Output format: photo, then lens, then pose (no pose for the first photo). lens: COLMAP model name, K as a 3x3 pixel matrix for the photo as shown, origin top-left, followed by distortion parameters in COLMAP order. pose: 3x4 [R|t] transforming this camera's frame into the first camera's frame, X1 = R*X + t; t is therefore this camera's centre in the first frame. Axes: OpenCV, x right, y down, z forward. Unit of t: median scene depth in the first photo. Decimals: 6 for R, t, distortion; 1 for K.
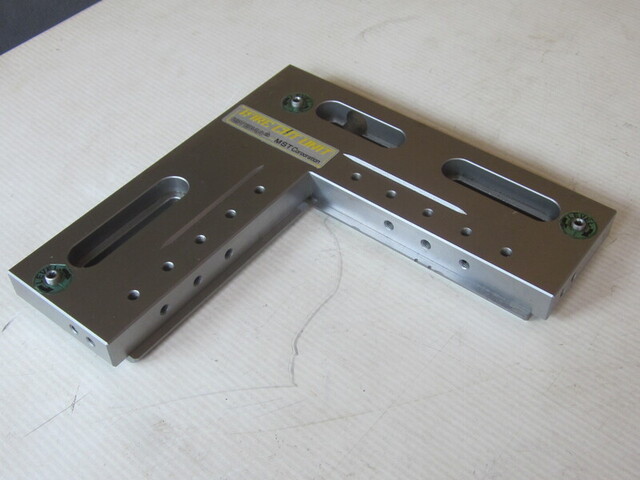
lens RADIAL K [[818.2, 0, 320.0], [0, 818.2, 240.0], [0, 0, 1]] dist [-0.024713, -0.041745]
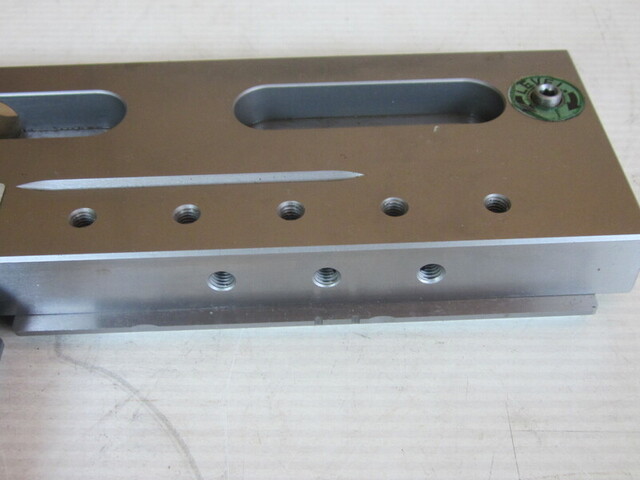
lens RADIAL K [[818.2, 0, 320.0], [0, 818.2, 240.0], [0, 0, 1]] dist [-0.024713, -0.041745]
pose [[0.764451, -0.457894, 0.453815, -0.056778], [0.465920, 0.878929, 0.101987, -0.055307], [-0.445571, 0.133478, 0.885240, 0.602035]]
